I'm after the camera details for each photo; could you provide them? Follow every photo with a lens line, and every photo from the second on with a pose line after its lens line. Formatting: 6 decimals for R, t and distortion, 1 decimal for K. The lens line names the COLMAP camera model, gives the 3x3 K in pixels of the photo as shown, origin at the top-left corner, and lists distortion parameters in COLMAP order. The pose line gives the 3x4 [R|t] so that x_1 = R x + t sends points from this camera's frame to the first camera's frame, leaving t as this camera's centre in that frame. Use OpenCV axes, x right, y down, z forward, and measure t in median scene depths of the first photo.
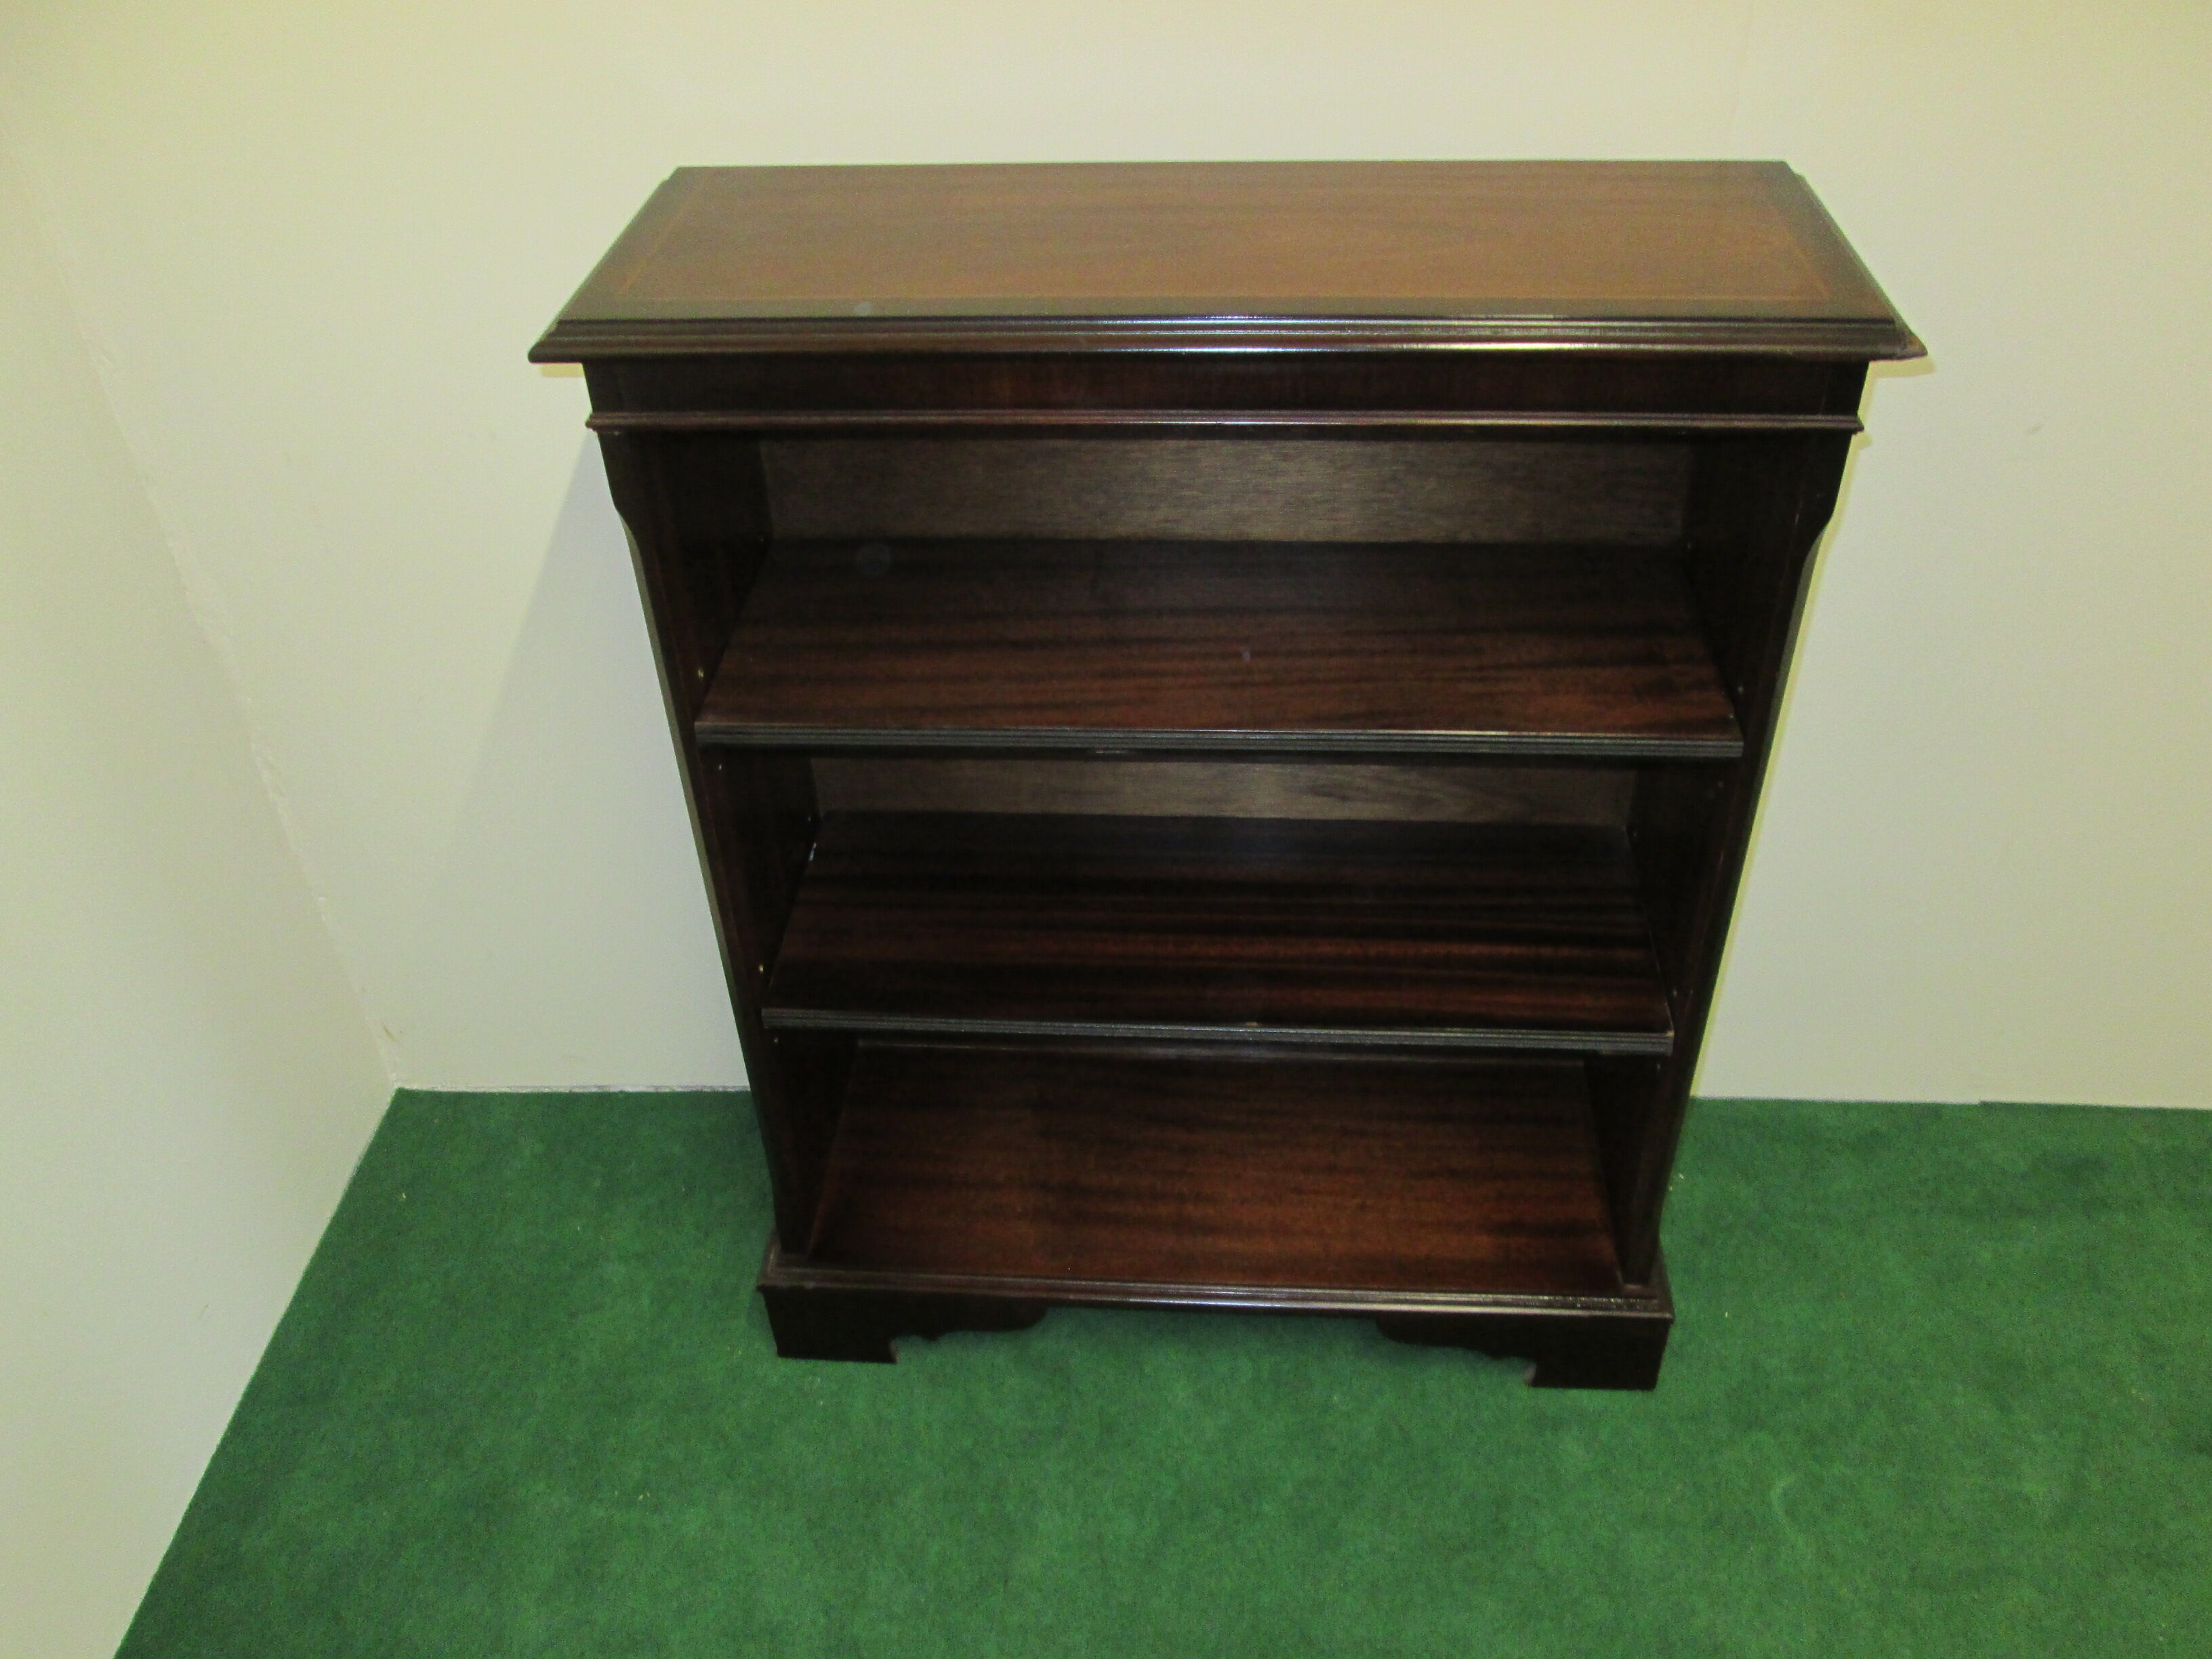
lens RADIAL K [[1831.5, 0, 1088.2], [0, 1831.5, 838.3], [0, 0, 1]] dist [-0.060882, 0.001487]
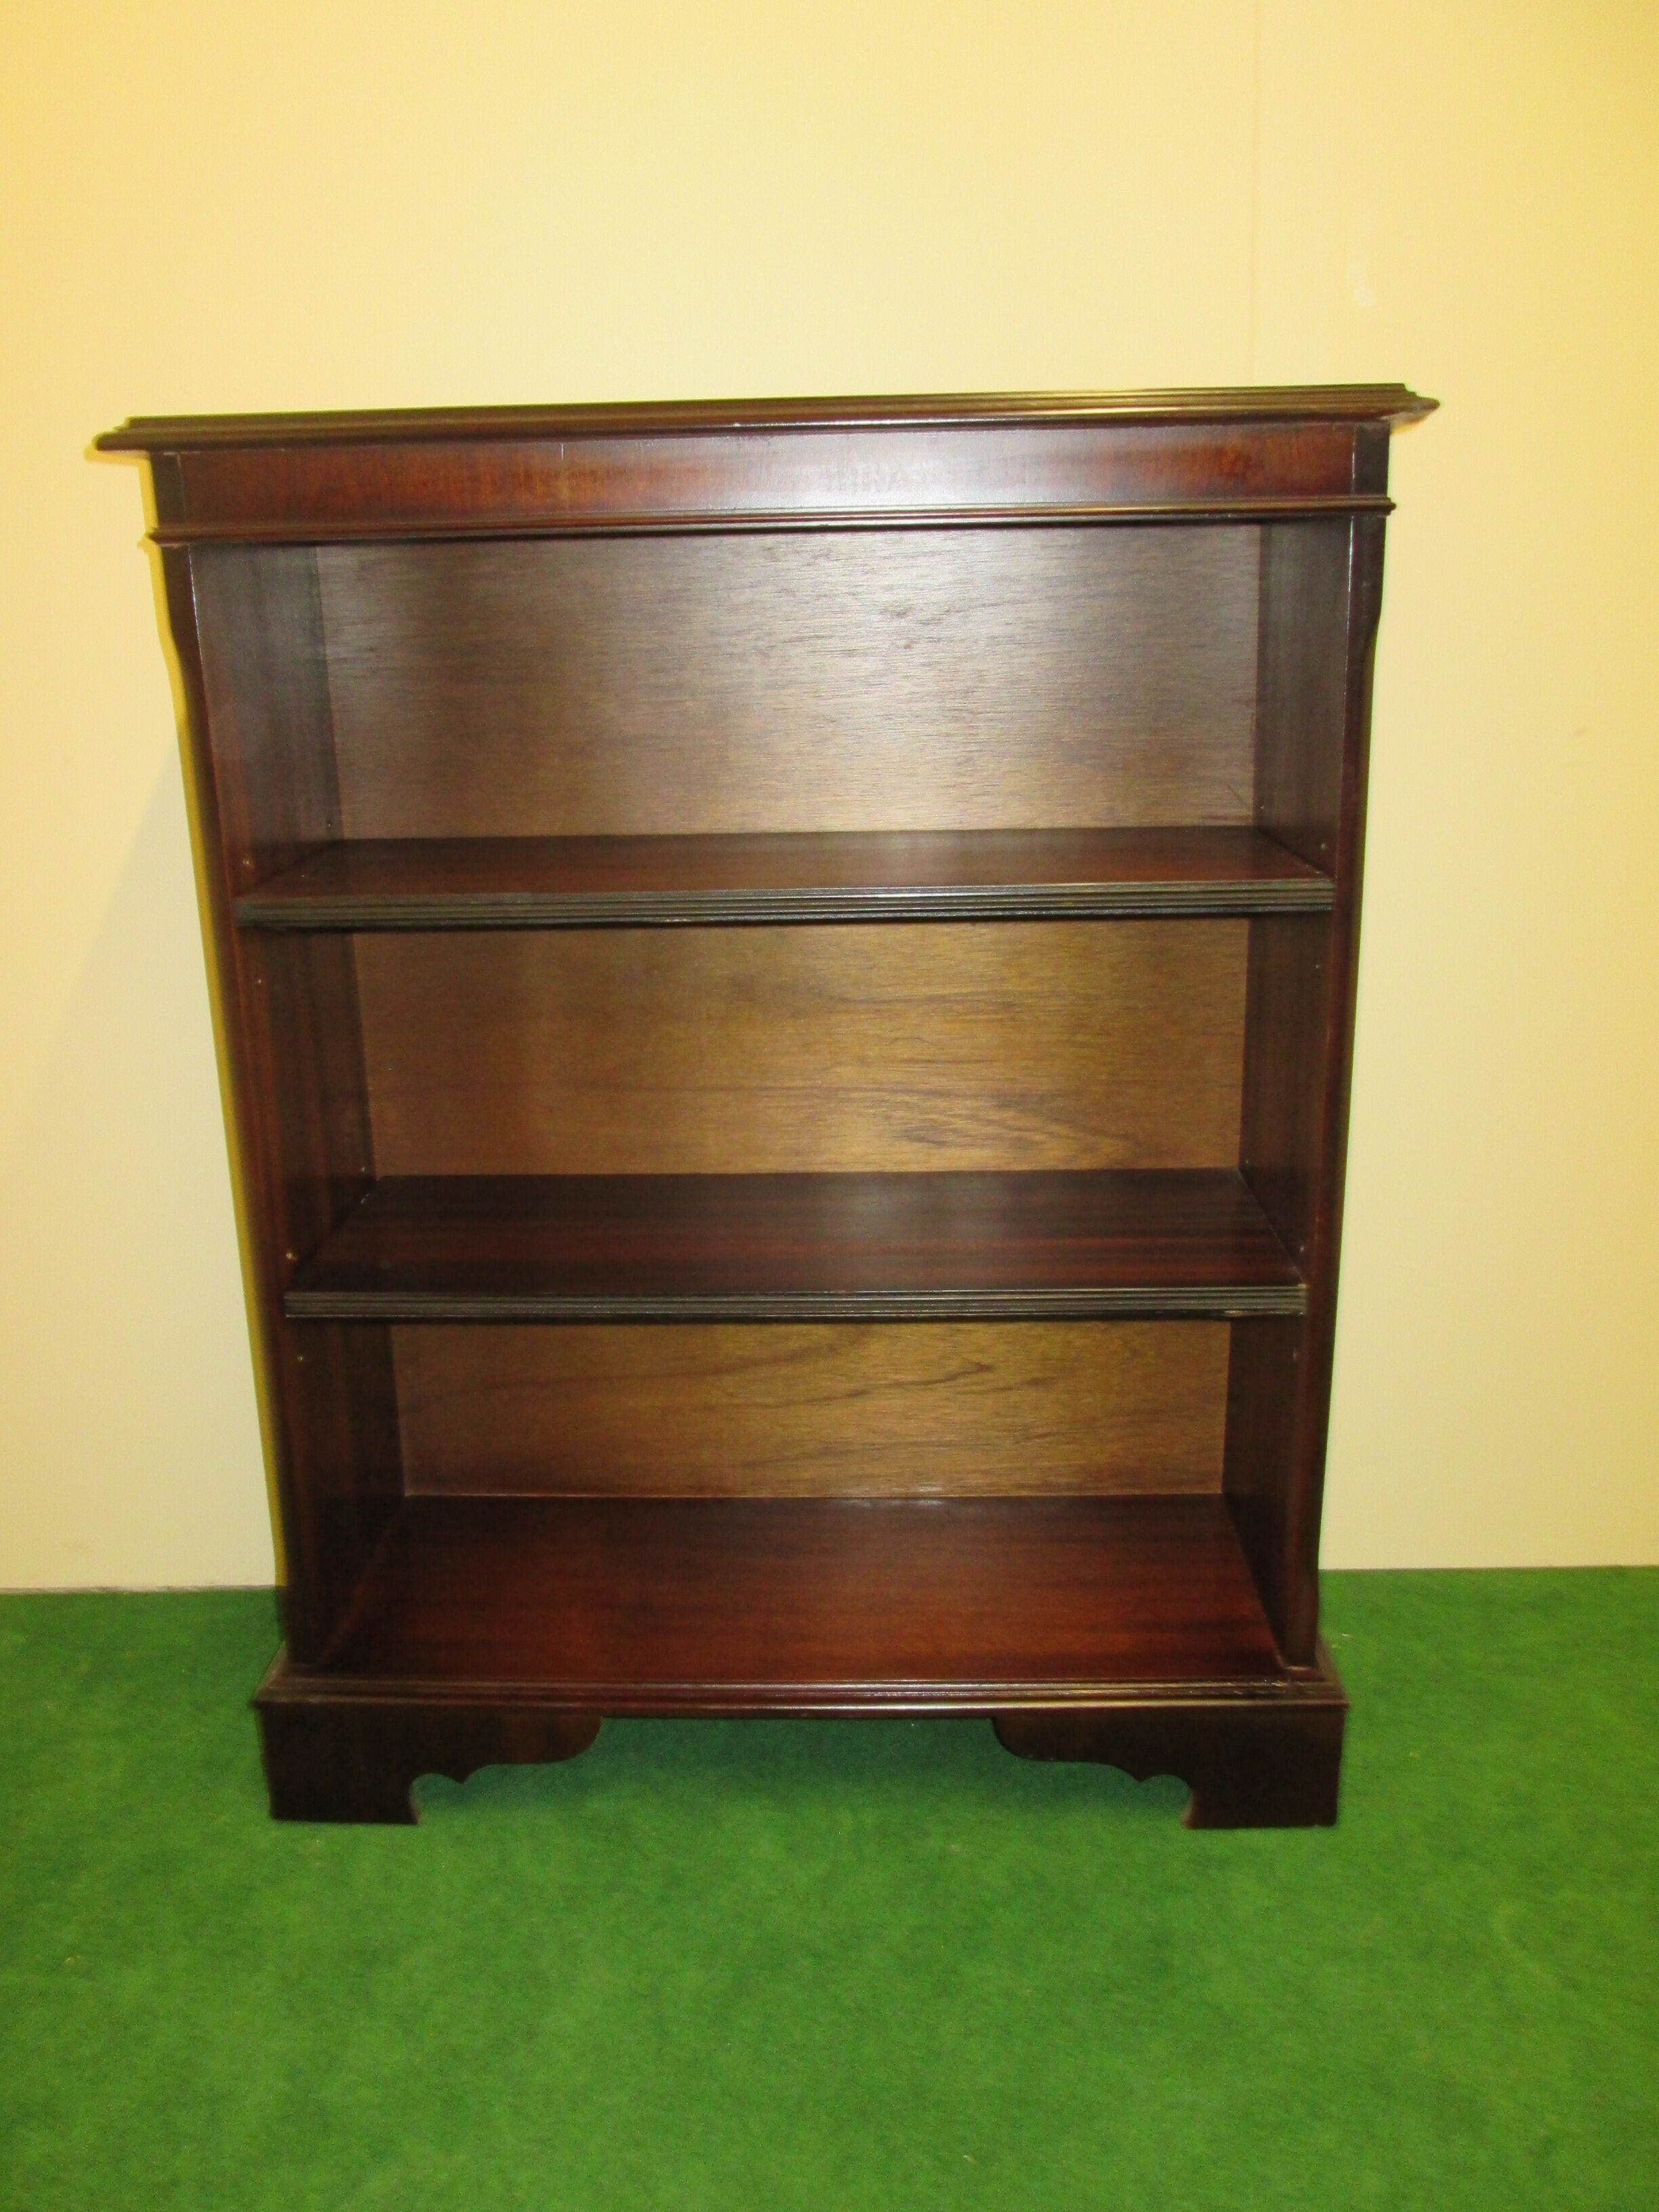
lens RADIAL K [[1831.5, 0, 846.8], [0, 1831.5, 1051.2], [0, 0, 1]] dist [-0.060882, 0.001487]
pose [[0.998140, 0.014724, 0.059158, 0.035811], [0.010235, 0.916146, -0.400714, 0.315979], [-0.060098, 0.400574, 0.914292, 0.121075]]
